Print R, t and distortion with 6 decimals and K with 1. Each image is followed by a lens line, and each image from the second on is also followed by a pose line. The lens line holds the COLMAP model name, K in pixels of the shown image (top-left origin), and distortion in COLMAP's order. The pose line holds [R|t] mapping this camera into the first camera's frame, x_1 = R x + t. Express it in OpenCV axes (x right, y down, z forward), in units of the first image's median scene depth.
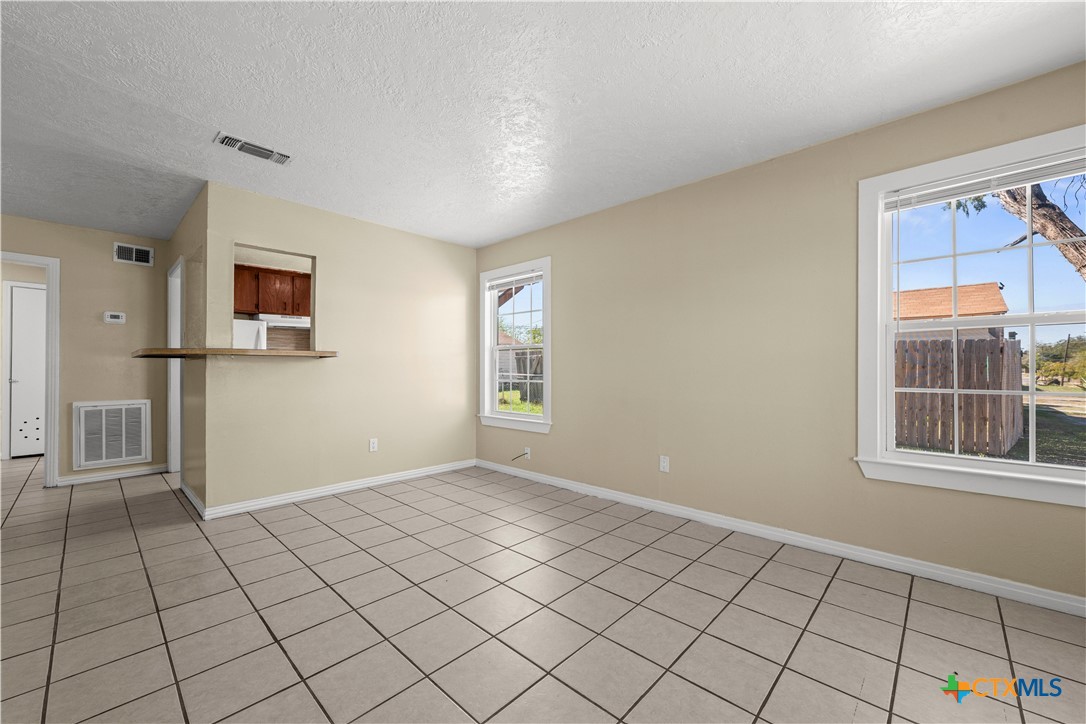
lens RADIAL K [[432.1, 0, 553.1], [0, 432.1, 363.6], [0, 0, 1]] dist [0.003051, 0.000021]
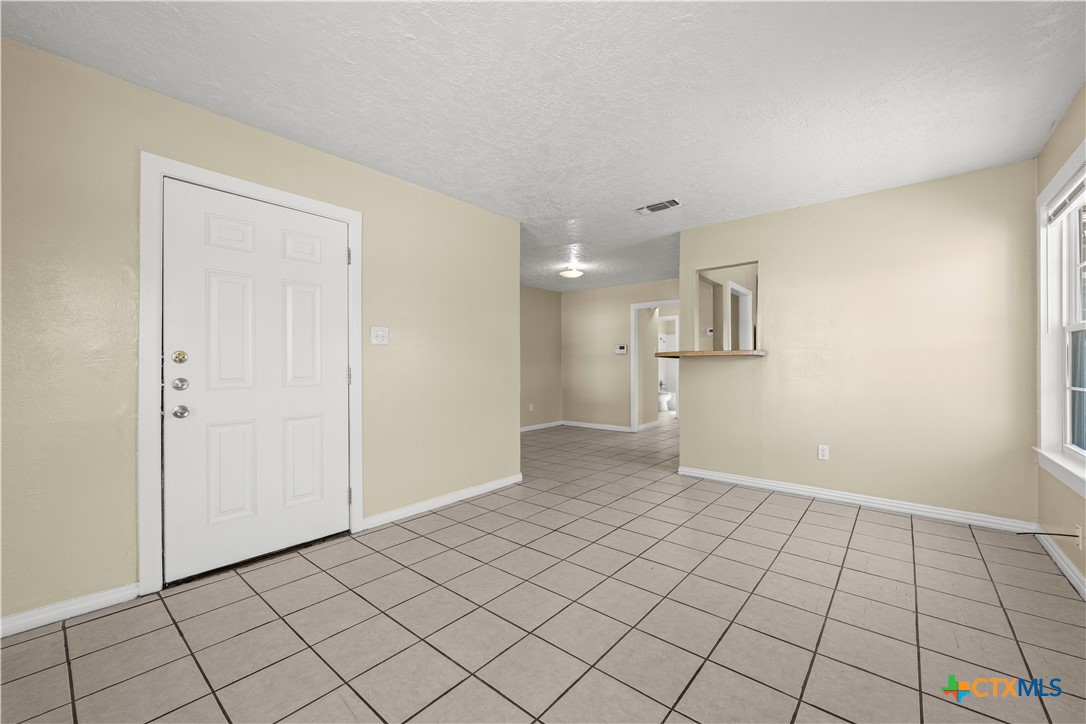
lens RADIAL K [[432.1, 0, 544.2], [0, 432.1, 364.3], [0, 0, 1]] dist [0.003051, 0.000021]
pose [[0.039662, -0.001221, -0.999212, 0.500195], [0.012615, 0.999920, -0.000721, 0.000946], [0.999134, -0.012577, 0.039674, 0.438941]]
